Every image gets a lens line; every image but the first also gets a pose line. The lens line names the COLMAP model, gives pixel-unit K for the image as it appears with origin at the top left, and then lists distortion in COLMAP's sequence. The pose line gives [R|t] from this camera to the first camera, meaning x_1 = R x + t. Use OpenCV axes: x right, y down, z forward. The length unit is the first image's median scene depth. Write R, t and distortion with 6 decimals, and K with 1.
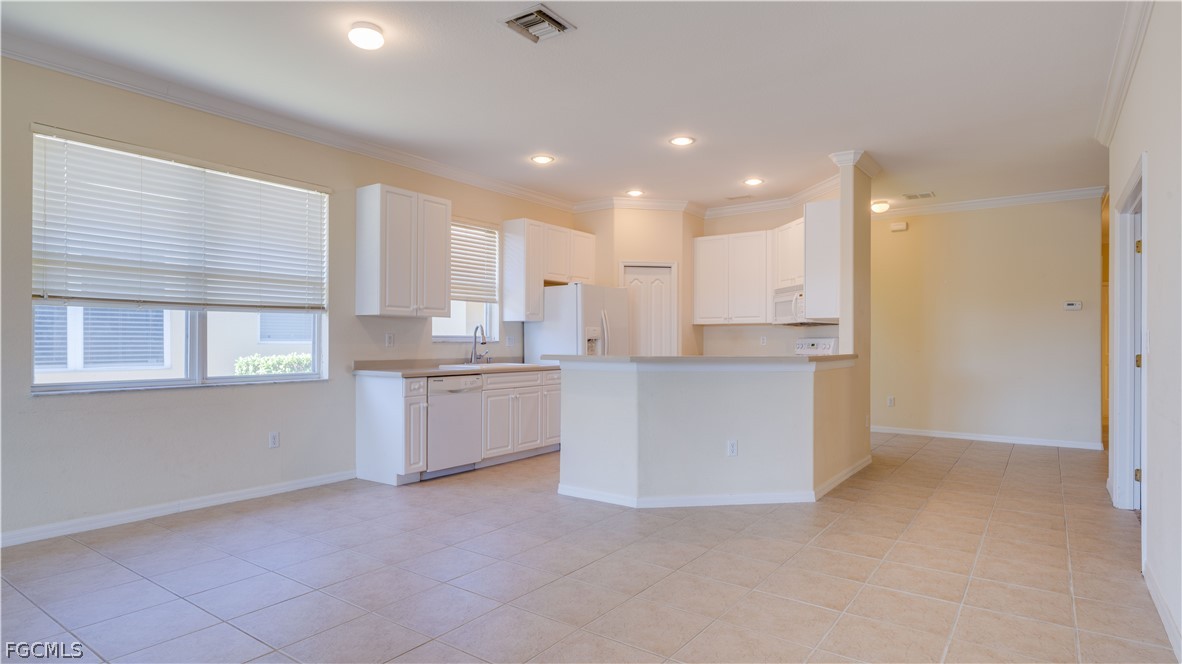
lens RADIAL K [[633.8, 0, 598.9], [0, 633.8, 337.1], [0, 0, 1]] dist [-0.000559, 0.001505]
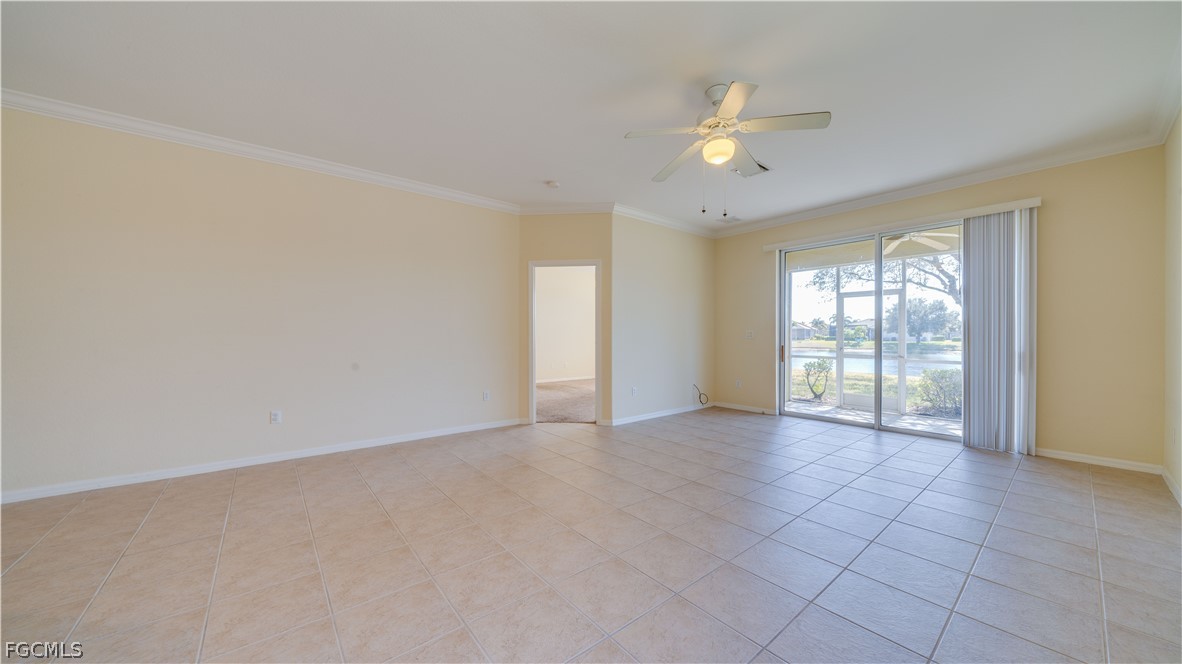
lens RADIAL K [[408.8, 0, 590.0], [0, 408.8, 336.1], [0, 0, 1]] dist [-0.004558, -0.000643]
pose [[-0.963971, -0.004404, 0.265970, -0.327061], [-0.005629, 0.999977, -0.003843, 0.004017], [-0.265947, -0.005202, -0.963974, 0.779893]]
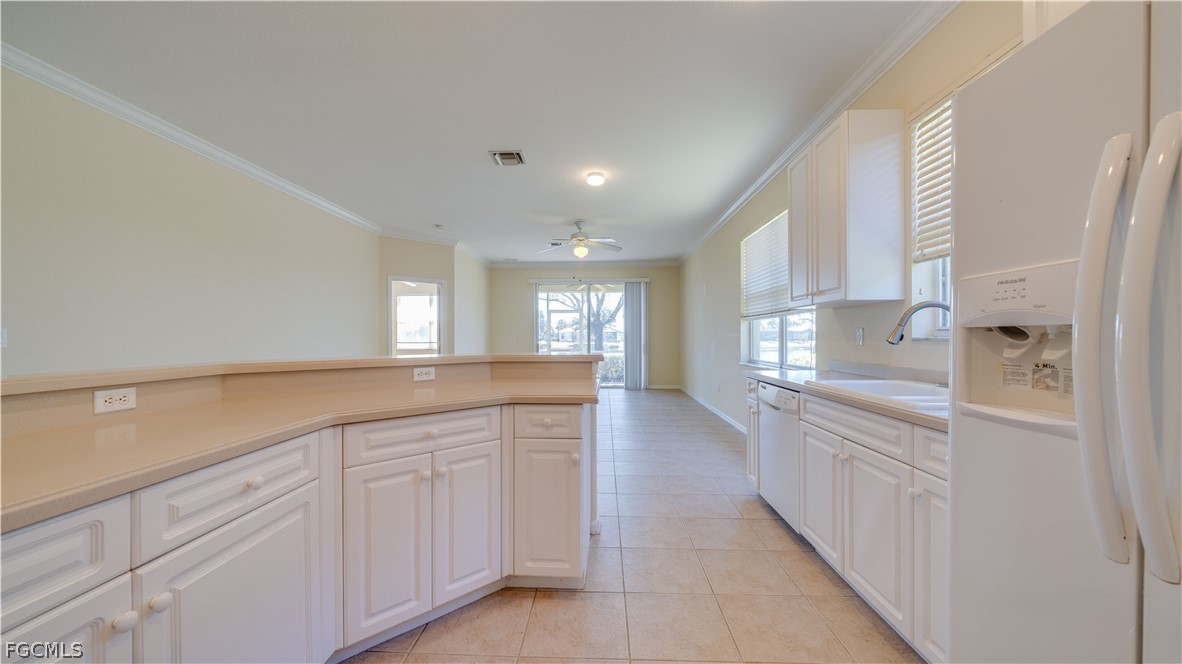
lens RADIAL K [[423.9, 0, 586.0], [0, 423.9, 338.4], [0, 0, 1]] dist [-0.005038, 0.000231]
pose [[-0.840033, -0.000554, -0.542534, 0.195730], [0.002161, 0.999988, -0.004366, 0.007673], [0.542530, -0.004840, -0.840022, 1.155428]]
